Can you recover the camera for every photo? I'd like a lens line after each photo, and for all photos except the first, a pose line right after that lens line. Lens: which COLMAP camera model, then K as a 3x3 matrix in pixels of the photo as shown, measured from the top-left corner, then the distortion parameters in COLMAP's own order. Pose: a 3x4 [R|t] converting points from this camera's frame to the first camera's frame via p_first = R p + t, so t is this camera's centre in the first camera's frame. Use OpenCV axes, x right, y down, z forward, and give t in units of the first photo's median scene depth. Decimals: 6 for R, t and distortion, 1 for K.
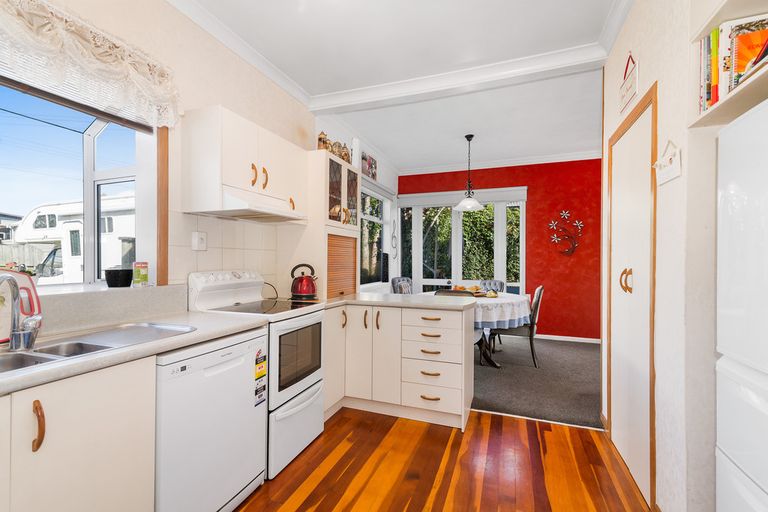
lens RADIAL K [[350.8, 0, 381.4], [0, 350.8, 258.9], [0, 0, 1]] dist [0.000853, 0.000026]
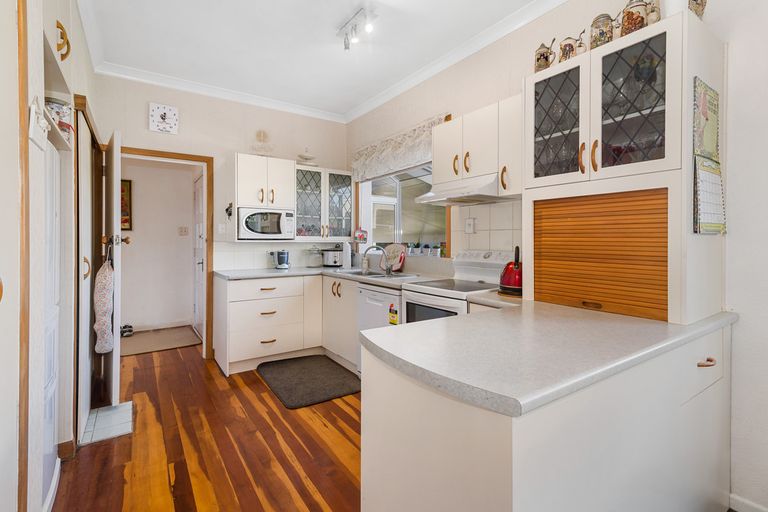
lens RADIAL K [[350.8, 0, 376.9], [0, 350.8, 241.4], [0, 0, 1]] dist [0.000853, 0.000026]
pose [[-0.571237, 0.001837, -0.820783, 0.766873], [-0.002737, 0.999988, 0.004143, 0.001387], [0.820780, 0.004613, -0.571225, 1.581833]]
